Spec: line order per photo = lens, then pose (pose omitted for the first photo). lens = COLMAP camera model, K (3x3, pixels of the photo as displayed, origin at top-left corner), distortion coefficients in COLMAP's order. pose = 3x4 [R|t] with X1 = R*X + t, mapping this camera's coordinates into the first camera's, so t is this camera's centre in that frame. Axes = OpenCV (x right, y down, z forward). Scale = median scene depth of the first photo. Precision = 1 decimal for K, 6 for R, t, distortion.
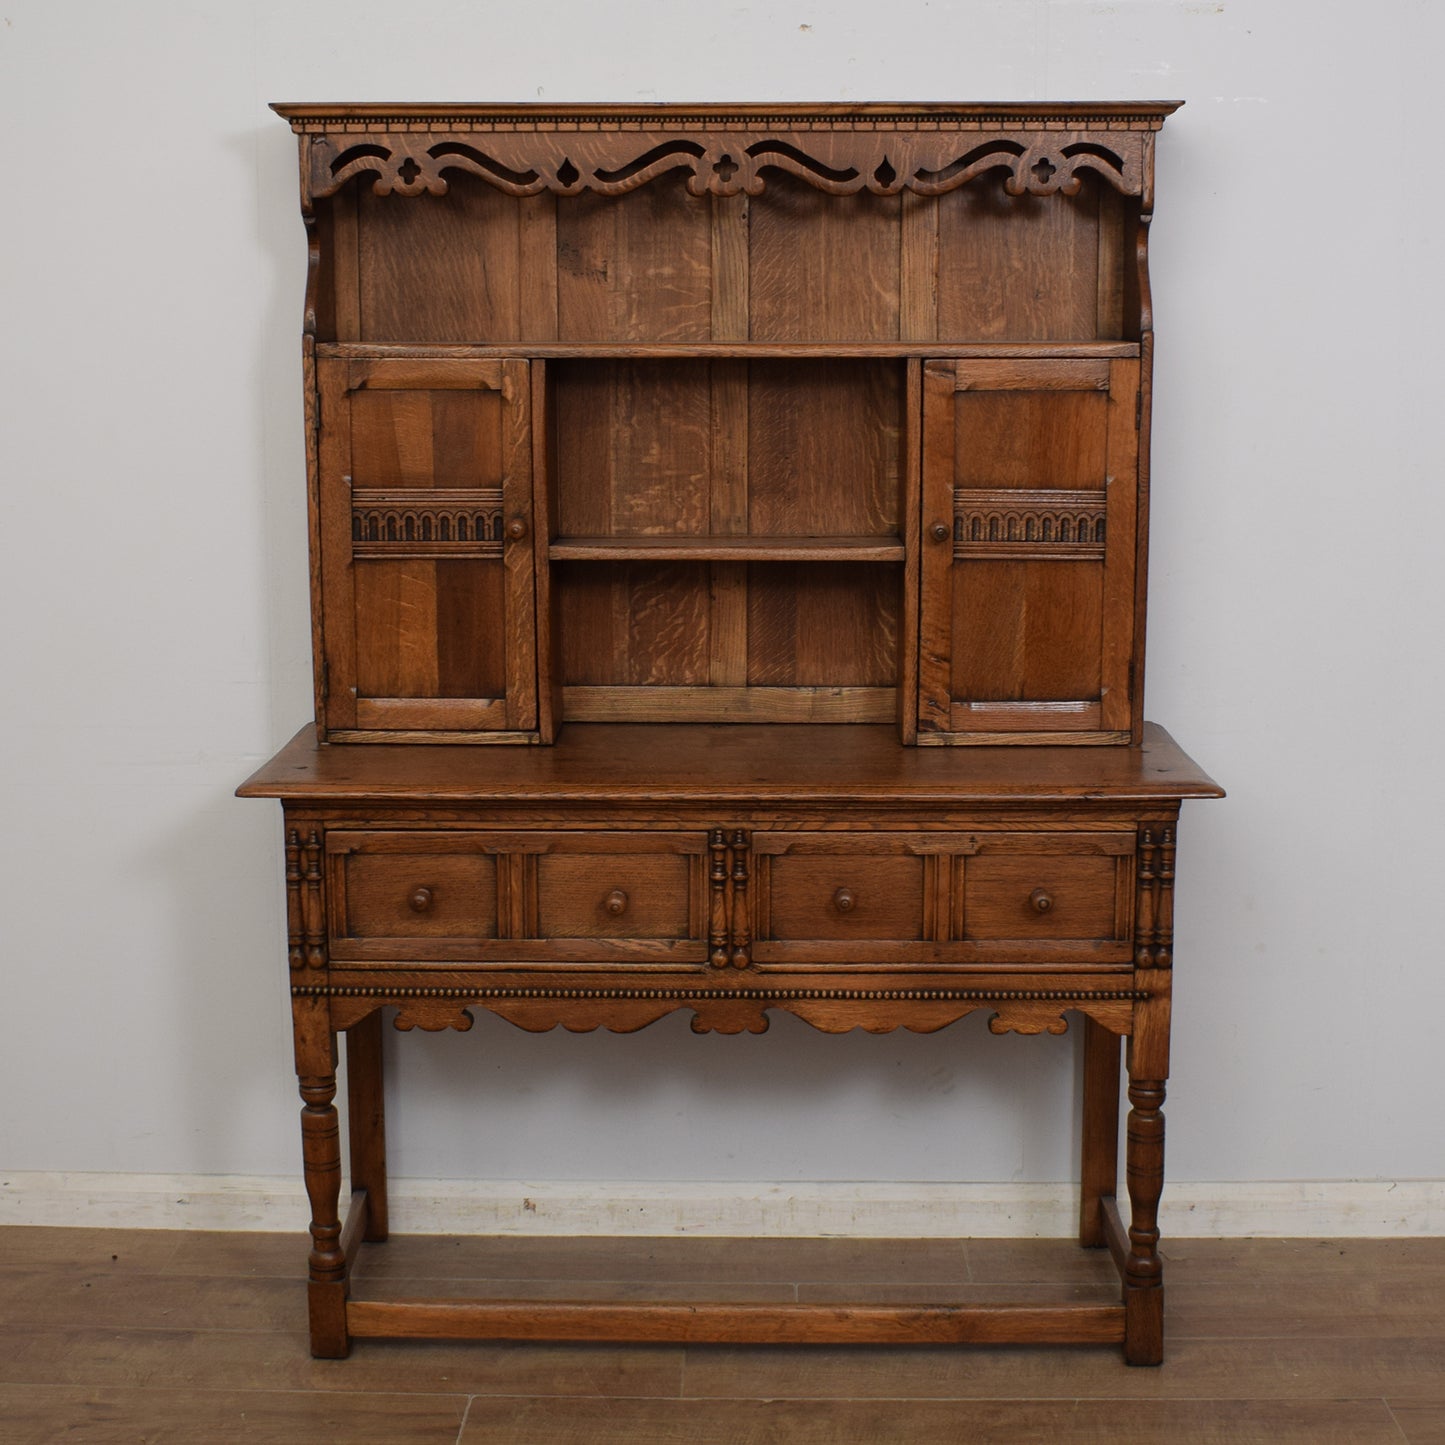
lens RADIAL K [[2295.7, 0, 712.1], [0, 2295.7, 653.6], [0, 0, 1]] dist [-0.097861, 0.000000]
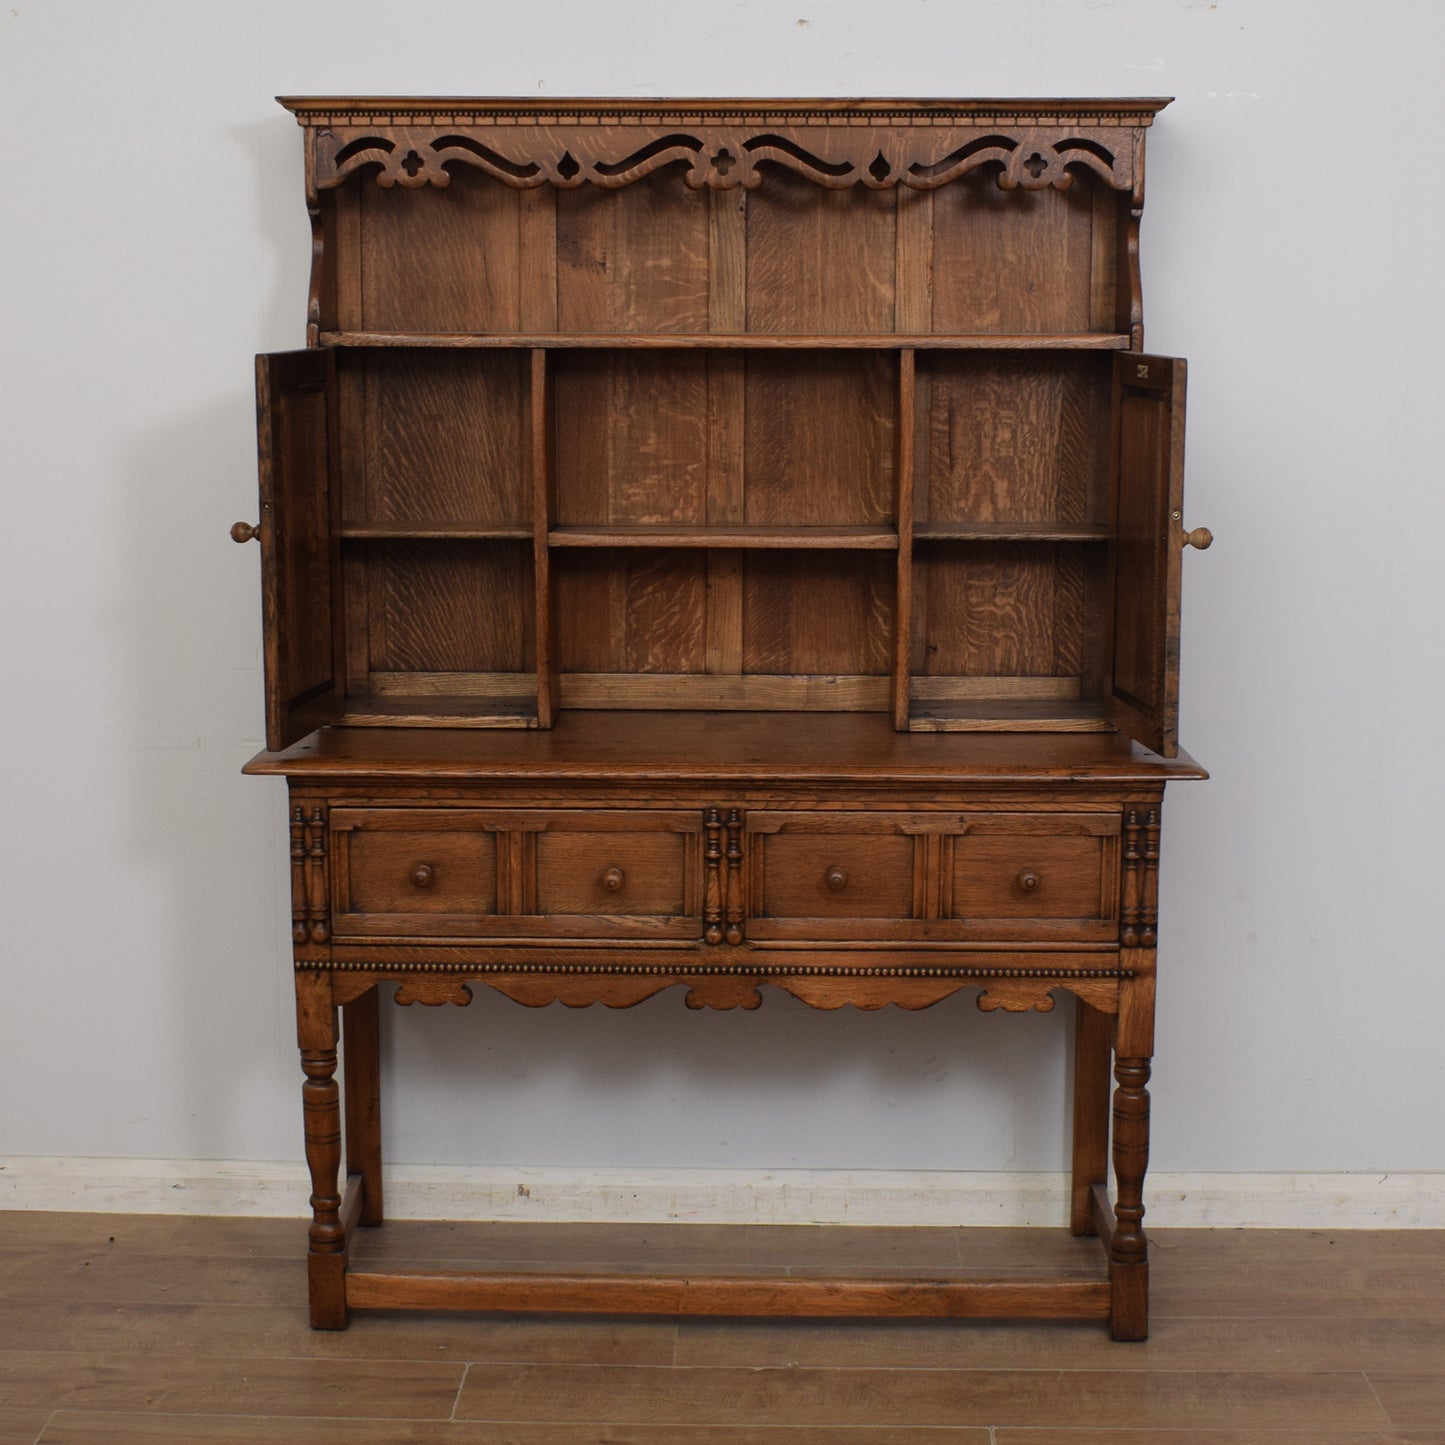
lens RADIAL K [[2509.0, 0, 691.8], [0, 2509.0, 696.6], [0, 0, 1]] dist [-0.094168, 0.000000]
pose [[0.999965, 0.004825, -0.006875, 0.000668], [-0.004793, 0.999978, 0.004669, 0.020522], [0.006897, -0.004636, 0.999965, -0.112976]]
